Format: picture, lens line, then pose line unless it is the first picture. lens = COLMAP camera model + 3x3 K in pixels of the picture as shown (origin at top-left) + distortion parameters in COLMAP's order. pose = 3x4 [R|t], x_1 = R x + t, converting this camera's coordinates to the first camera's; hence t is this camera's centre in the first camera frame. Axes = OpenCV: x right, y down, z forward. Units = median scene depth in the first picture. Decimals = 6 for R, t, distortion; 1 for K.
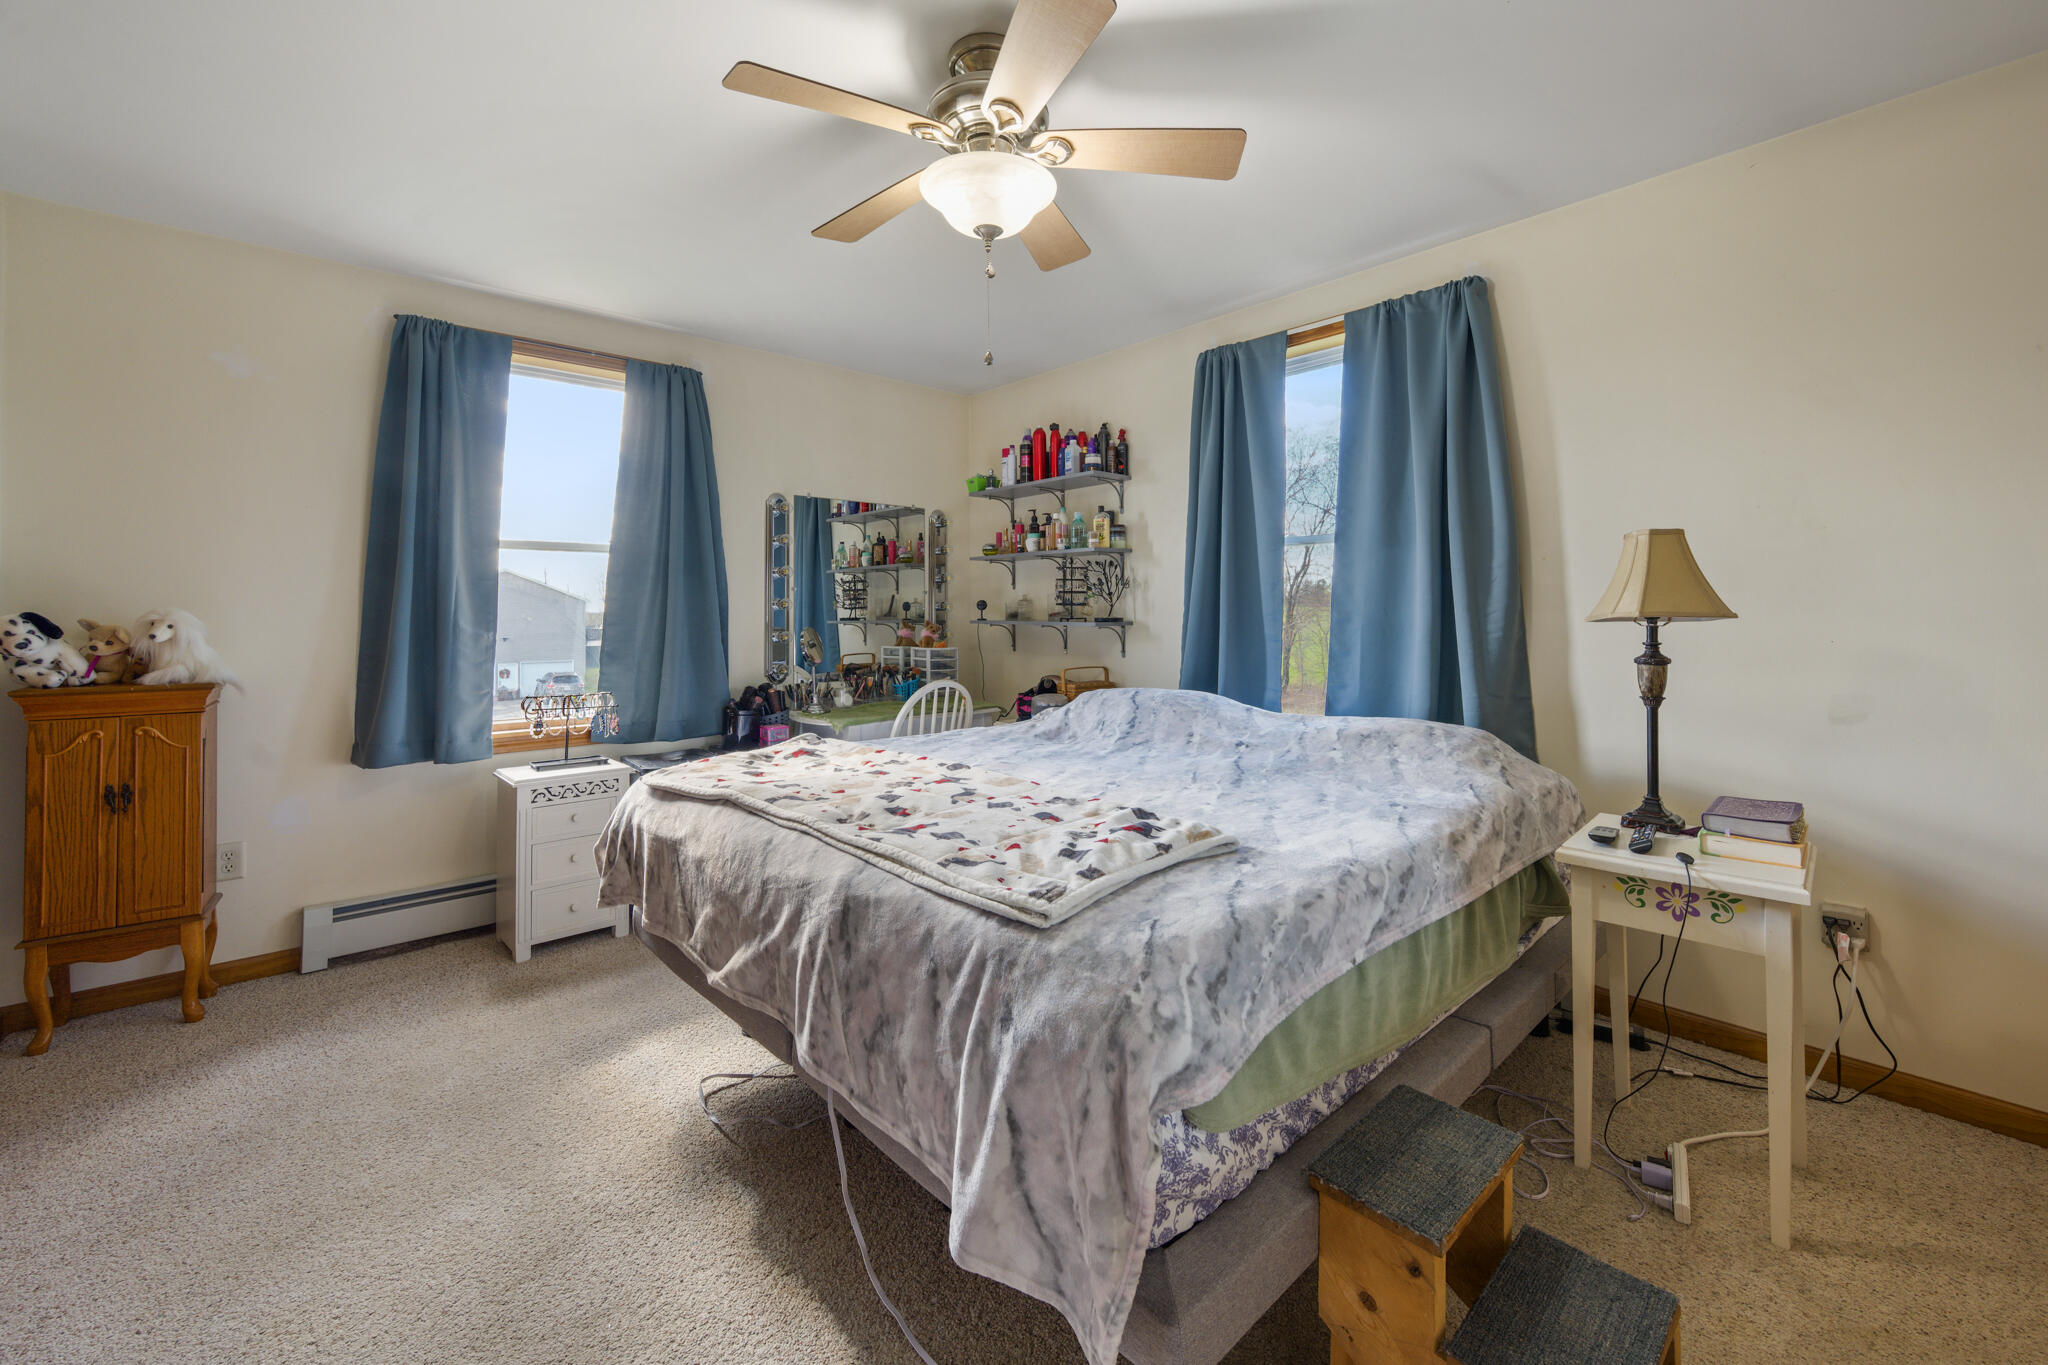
lens RADIAL K [[812.7, 0, 1029.1], [0, 812.7, 599.8], [0, 0, 1]] dist [0.000424, 0.000116]
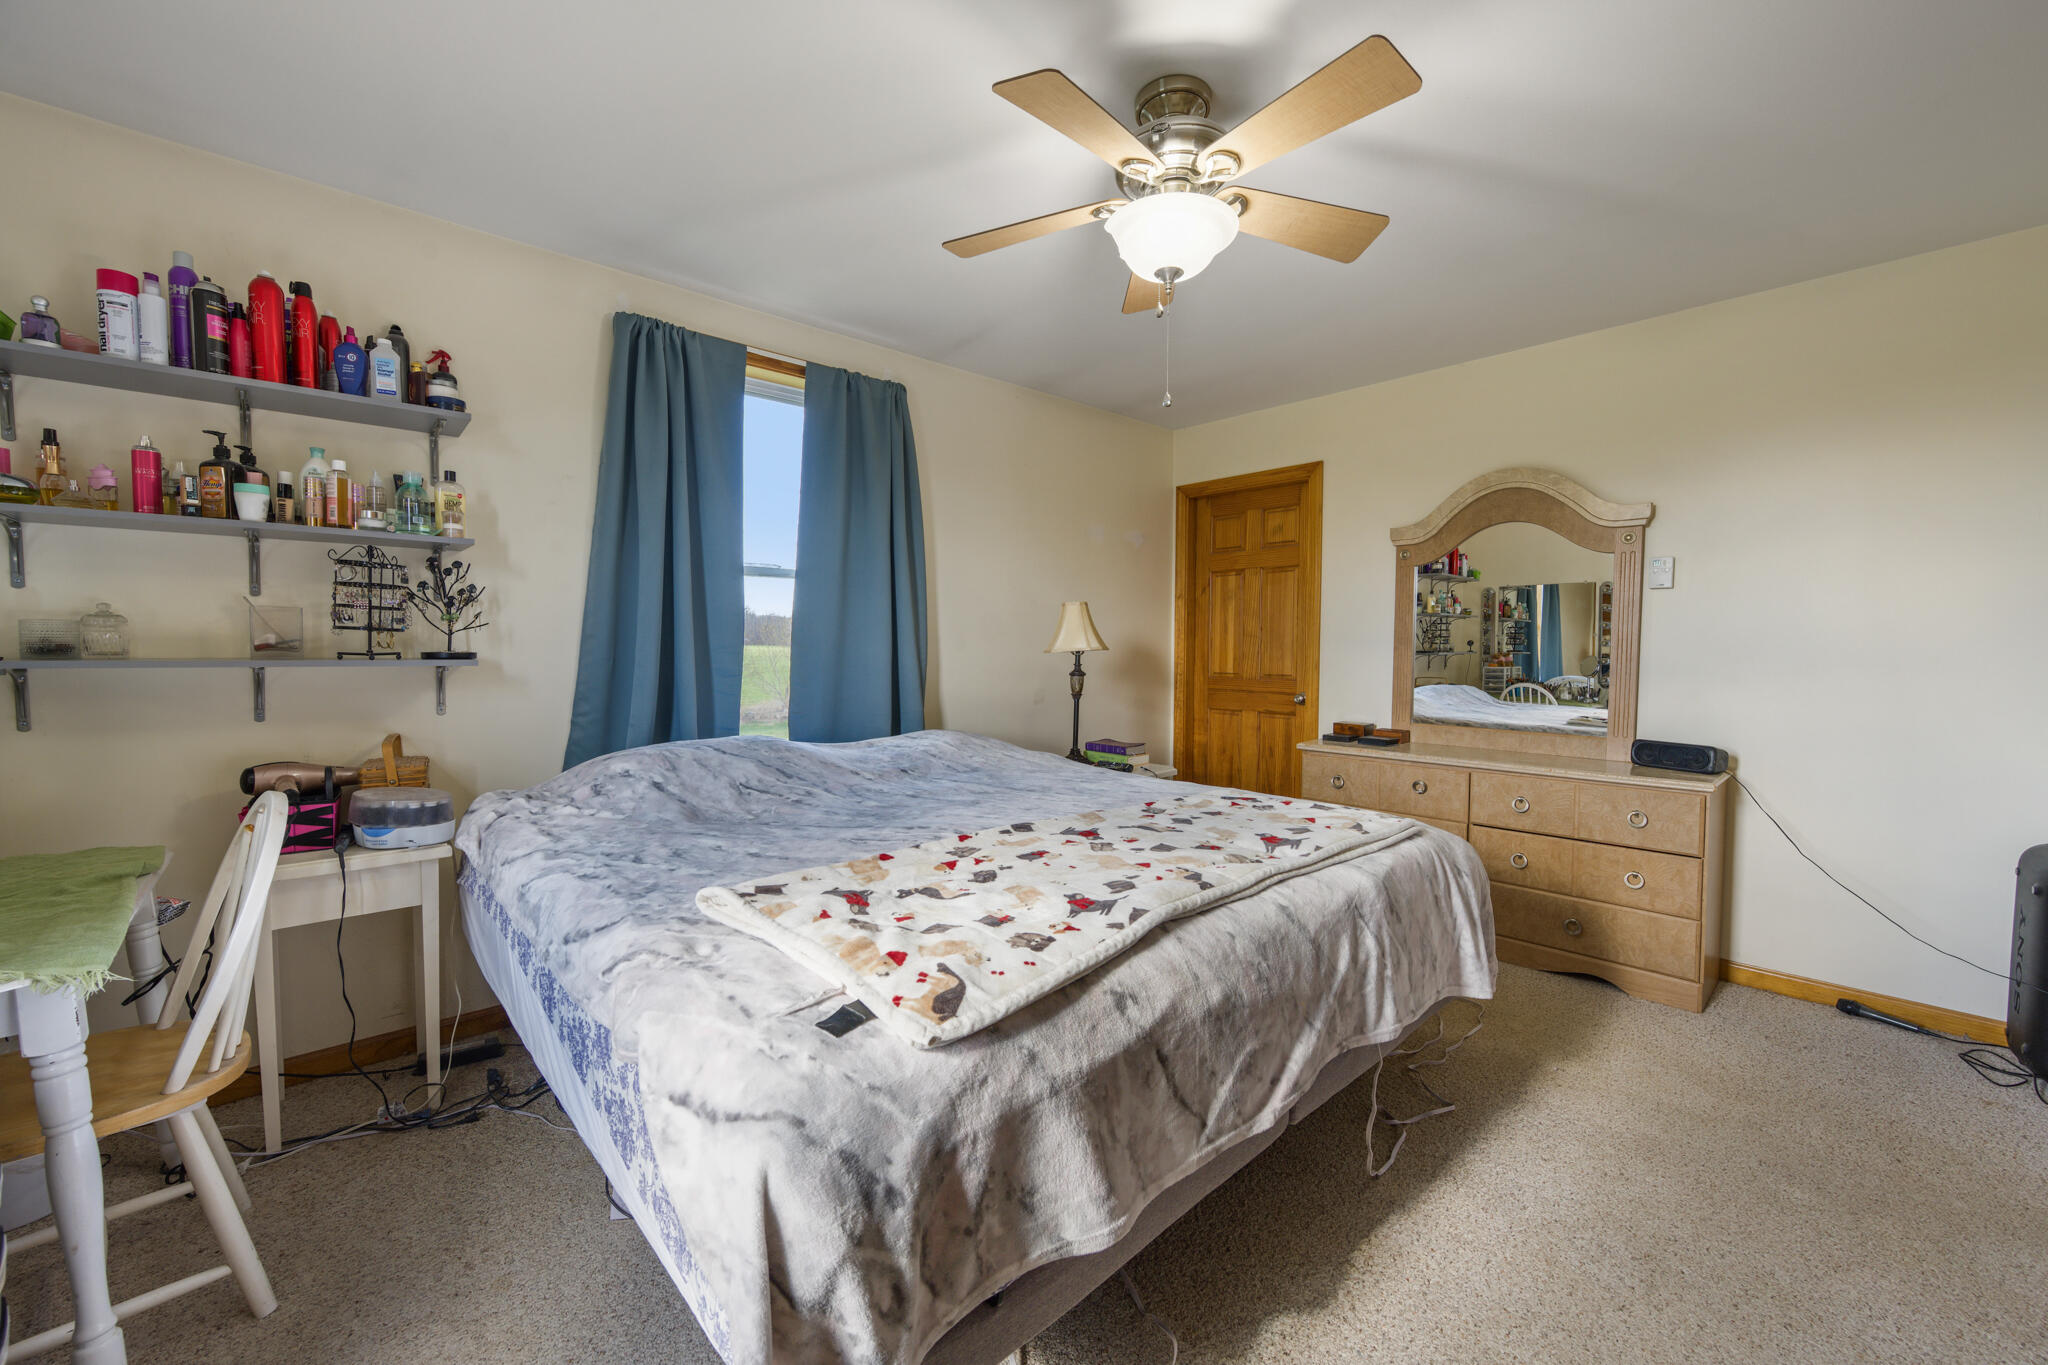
lens RADIAL K [[814.2, 0, 1024.8], [0, 814.2, 657.1], [0, 0, 1]] dist [-0.001038, 0.000335]
pose [[0.004181, -0.015487, 0.999871, -0.582266], [-0.022284, 0.999630, 0.015577, 0.006515], [-0.999743, -0.022346, 0.003834, 0.617538]]
